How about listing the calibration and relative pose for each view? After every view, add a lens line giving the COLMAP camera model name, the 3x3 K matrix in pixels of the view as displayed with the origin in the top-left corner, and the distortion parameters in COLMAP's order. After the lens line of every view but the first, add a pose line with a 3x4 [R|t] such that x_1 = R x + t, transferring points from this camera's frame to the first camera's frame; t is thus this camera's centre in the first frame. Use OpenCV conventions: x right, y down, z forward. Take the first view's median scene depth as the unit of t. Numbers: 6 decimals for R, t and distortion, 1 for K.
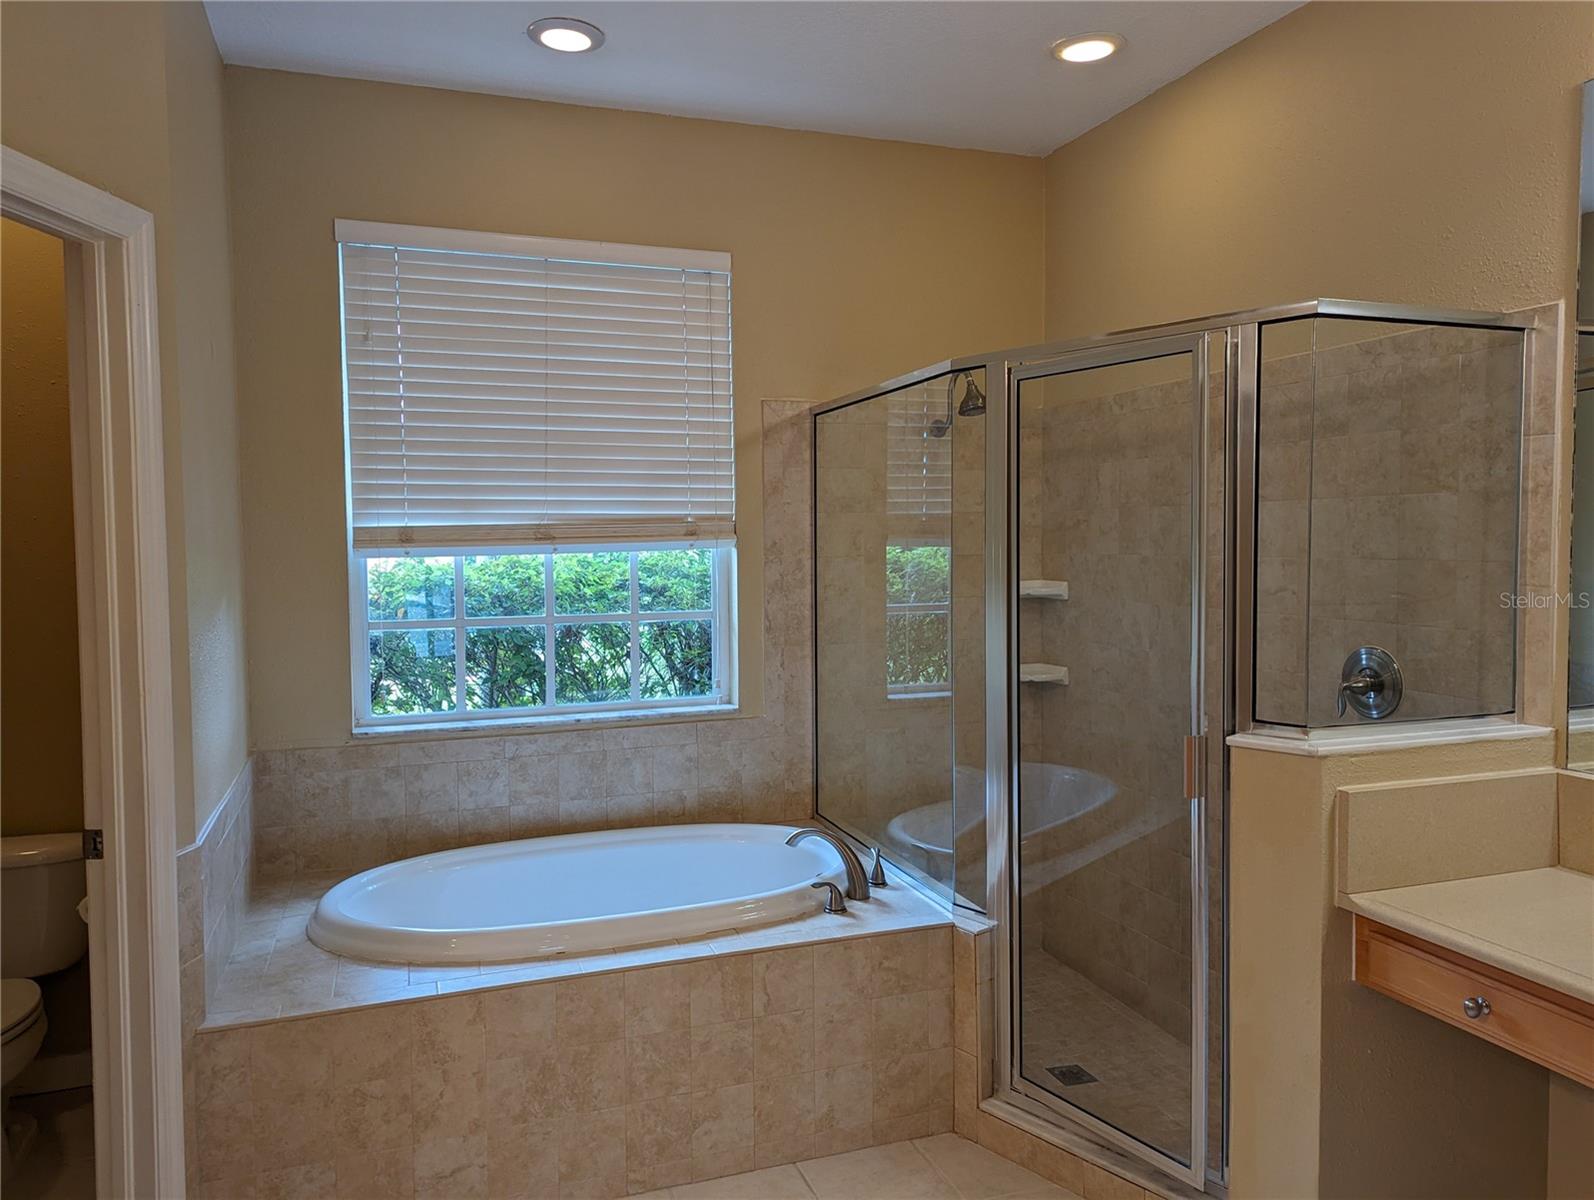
lens RADIAL K [[1123.6, 0, 791.0], [0, 1123.6, 602.9], [0, 0, 1]] dist [0.066723, -0.059596]
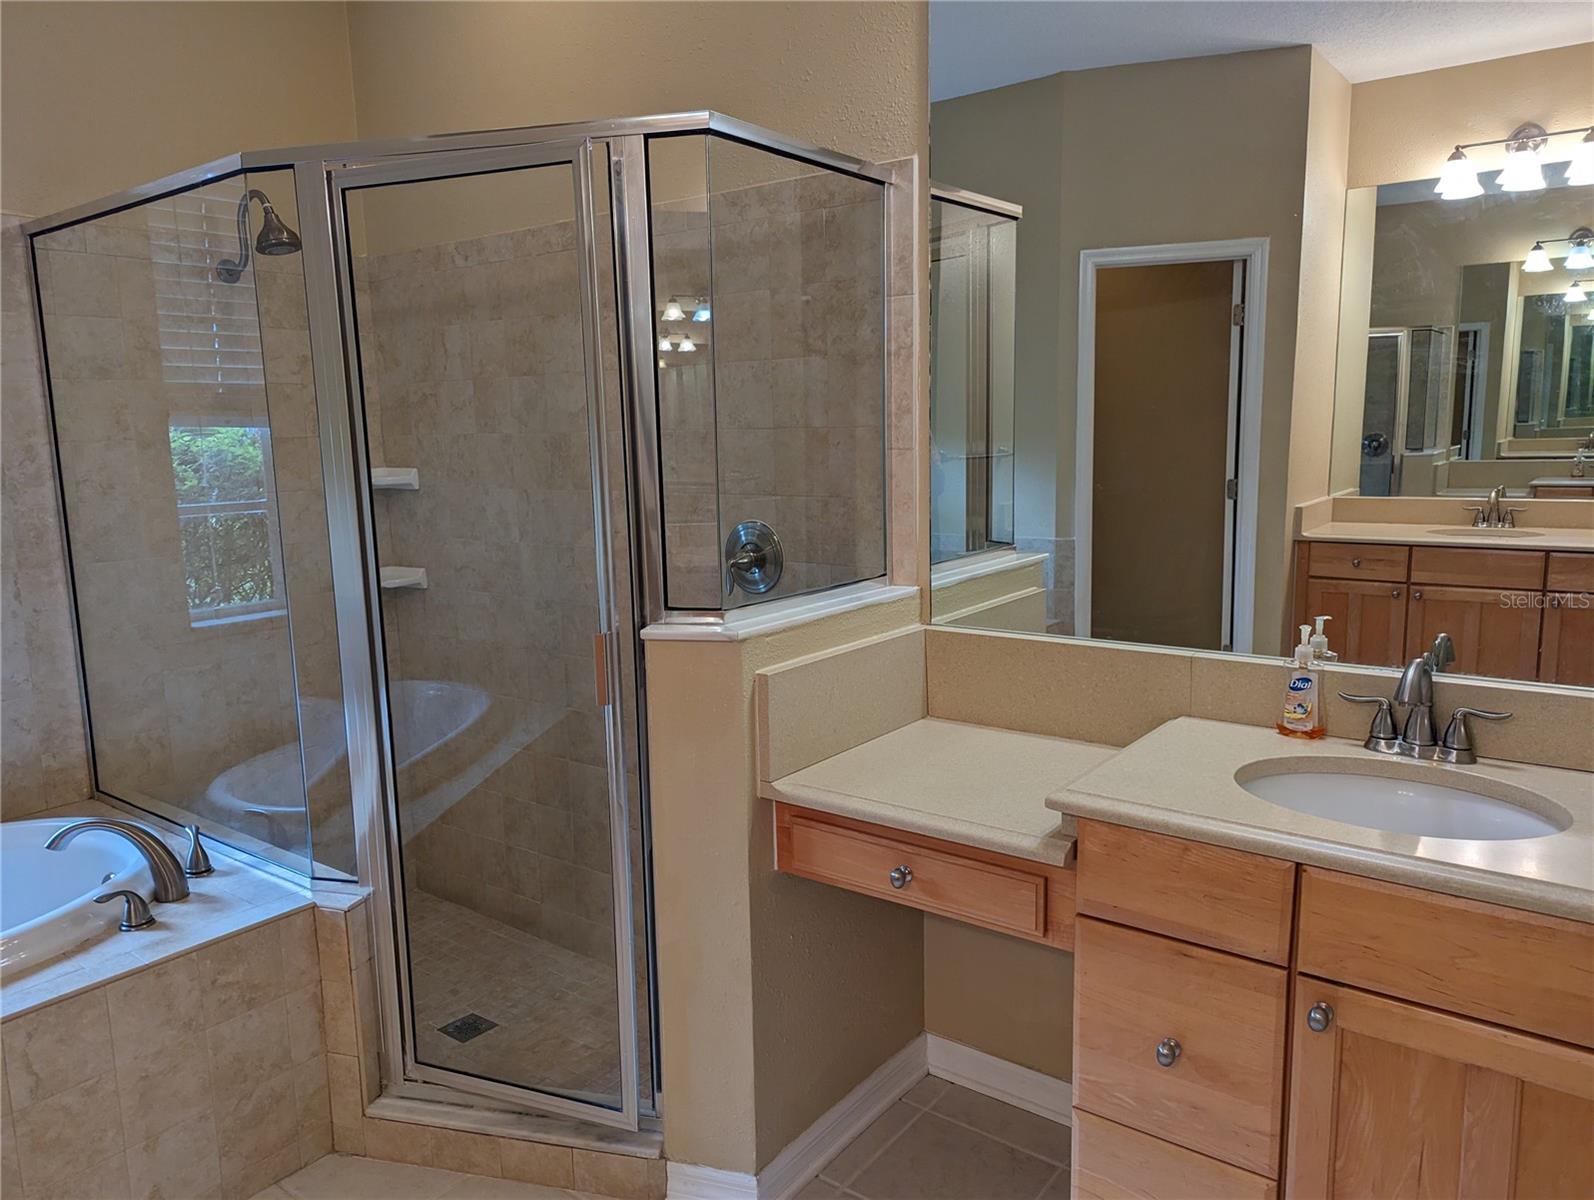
lens RADIAL K [[1123.6, 0, 791.0], [0, 1123.6, 602.9], [0, 0, 1]] dist [0.066723, -0.059596]
pose [[0.836948, -0.094859, 0.538999, 0.015392], [0.047235, 0.993710, 0.101538, 0.012691], [-0.545240, -0.059522, 0.836164, 0.178321]]
